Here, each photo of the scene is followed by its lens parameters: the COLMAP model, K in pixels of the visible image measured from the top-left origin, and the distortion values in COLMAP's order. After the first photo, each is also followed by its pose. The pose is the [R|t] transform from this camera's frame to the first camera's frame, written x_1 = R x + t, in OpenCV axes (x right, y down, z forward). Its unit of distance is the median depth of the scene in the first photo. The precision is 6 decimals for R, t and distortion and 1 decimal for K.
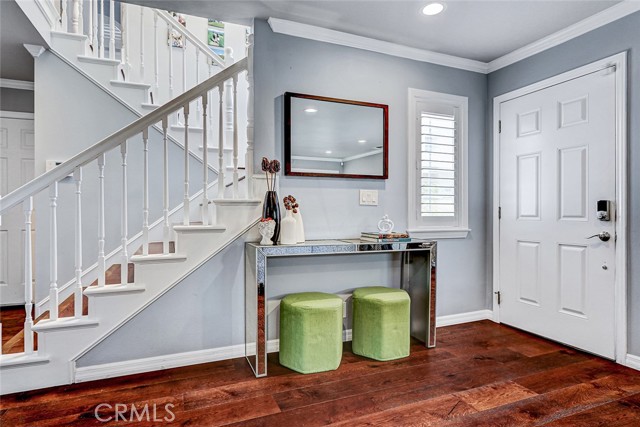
lens RADIAL K [[352.2, 0, 301.1], [0, 352.2, 210.3], [0, 0, 1]] dist [0.000464, -0.000420]
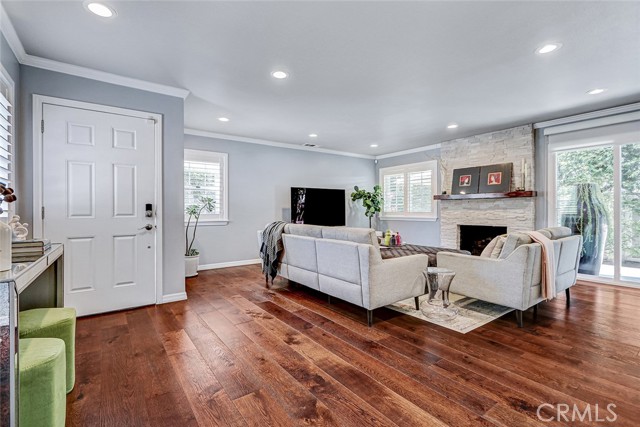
lens RADIAL K [[292.6, 0, 320.8], [0, 292.6, 211.2], [0, 0, 1]] dist [-0.000311, -0.002185]
pose [[-0.258504, -0.003803, 0.966003, -0.576783], [0.002454, 0.999986, 0.004593, 0.000289], [-0.966007, 0.003558, -0.258491, 0.594956]]
